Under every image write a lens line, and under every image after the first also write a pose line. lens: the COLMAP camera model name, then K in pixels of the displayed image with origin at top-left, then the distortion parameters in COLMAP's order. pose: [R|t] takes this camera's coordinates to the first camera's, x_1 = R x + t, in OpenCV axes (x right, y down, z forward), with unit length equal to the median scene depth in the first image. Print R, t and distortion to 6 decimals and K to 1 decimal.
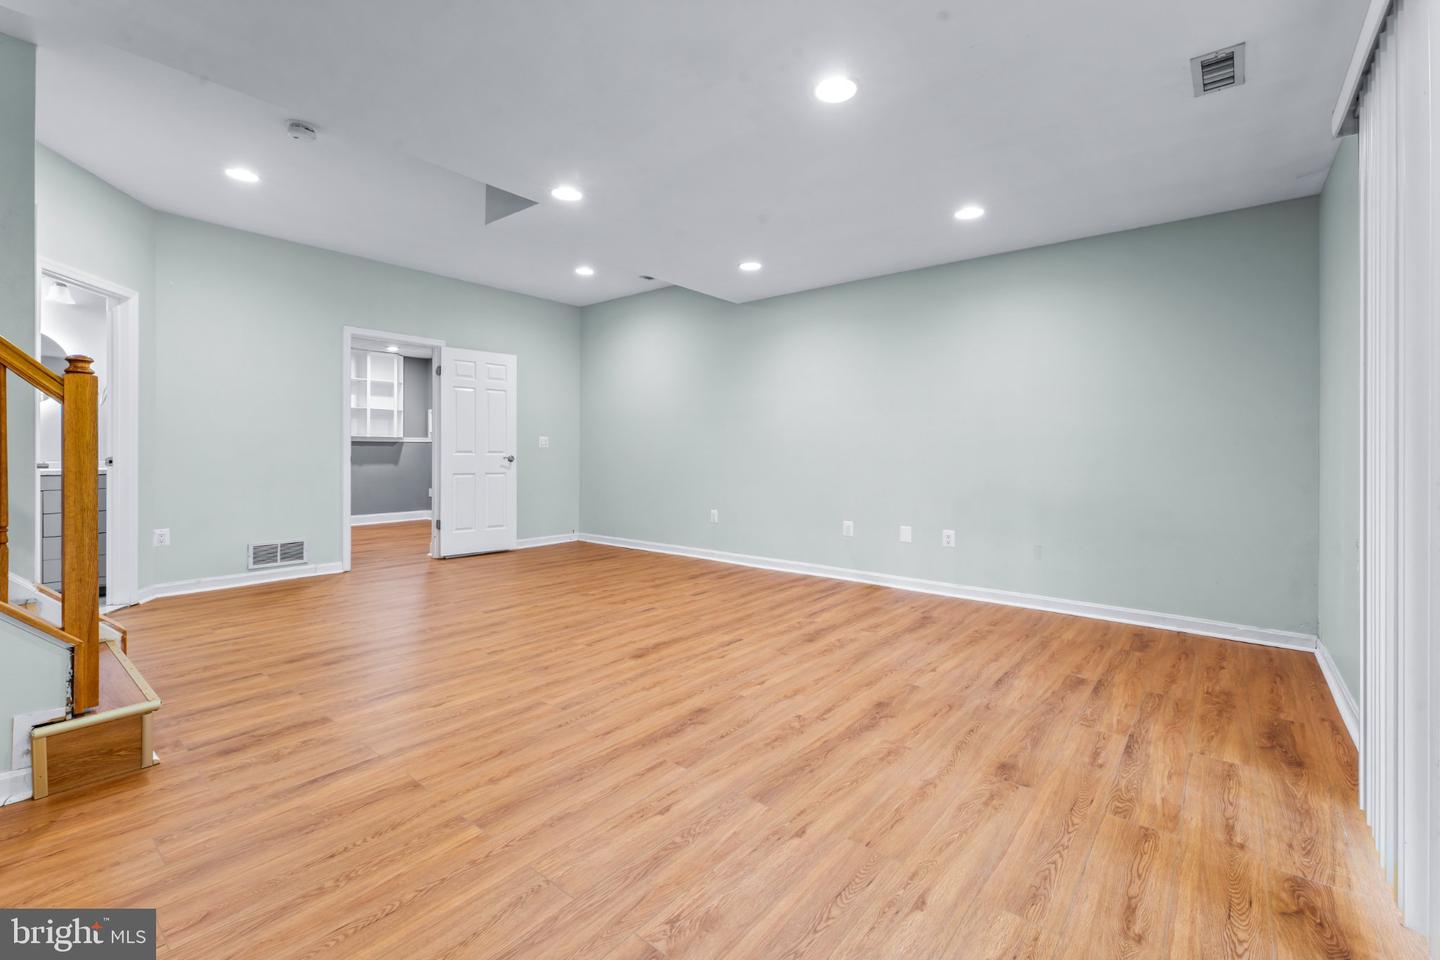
lens RADIAL K [[616.6, 0, 728.0], [0, 616.6, 442.5], [0, 0, 1]] dist [0.002903, -0.000171]
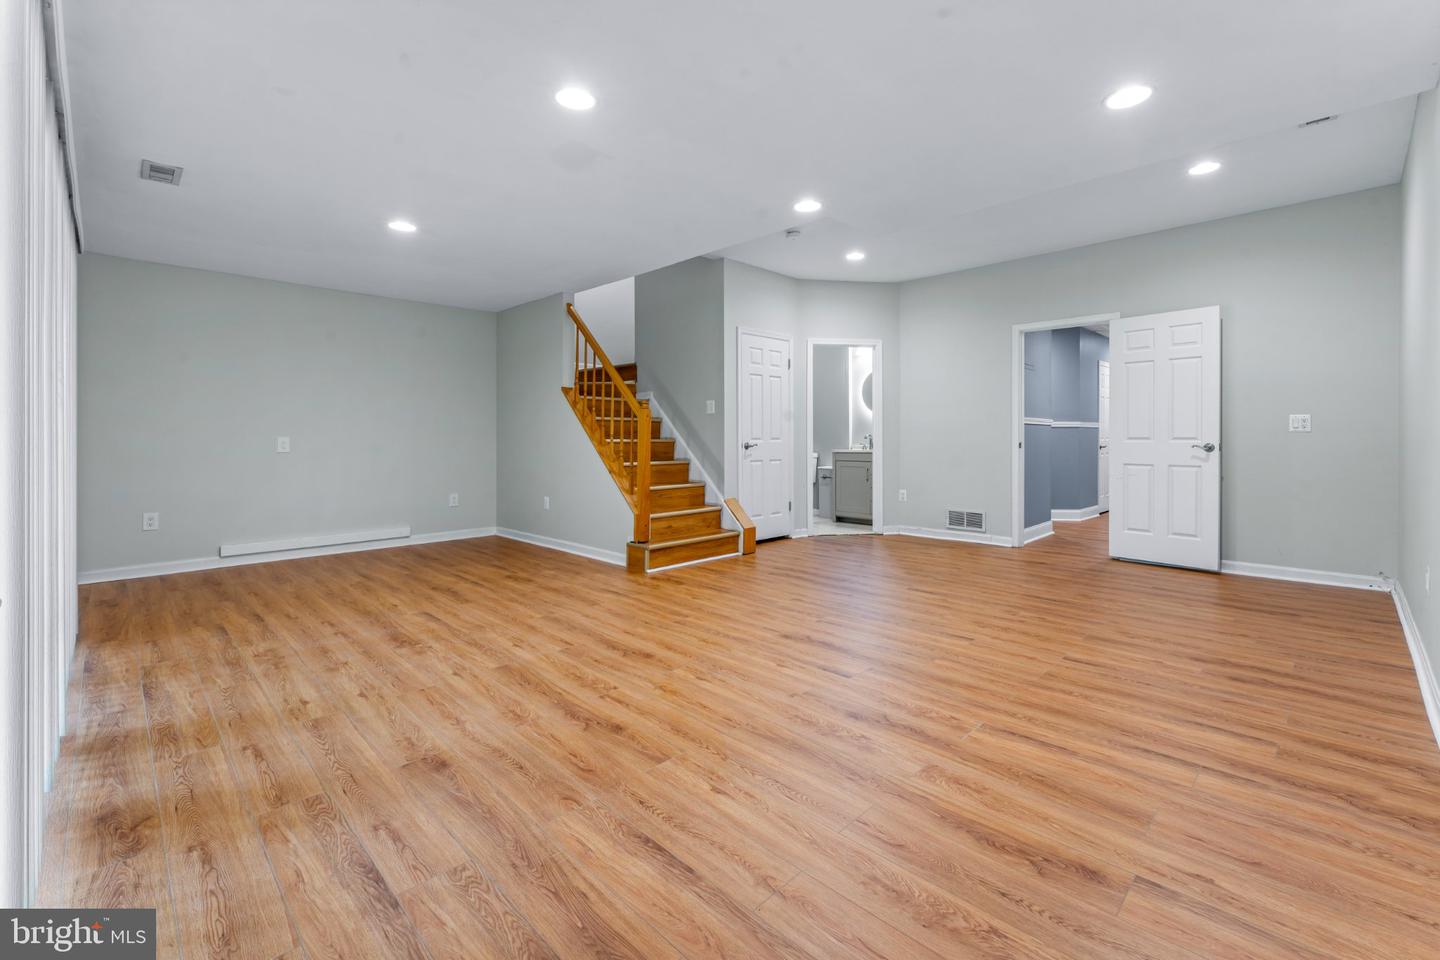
lens RADIAL K [[616.6, 0, 728.0], [0, 616.6, 442.5], [0, 0, 1]] dist [0.002903, -0.000171]
pose [[-0.103552, 0.003243, -0.994619, 1.218500], [0.017188, 0.999851, 0.001470, 0.025944], [0.994476, -0.016943, -0.103592, 1.392808]]
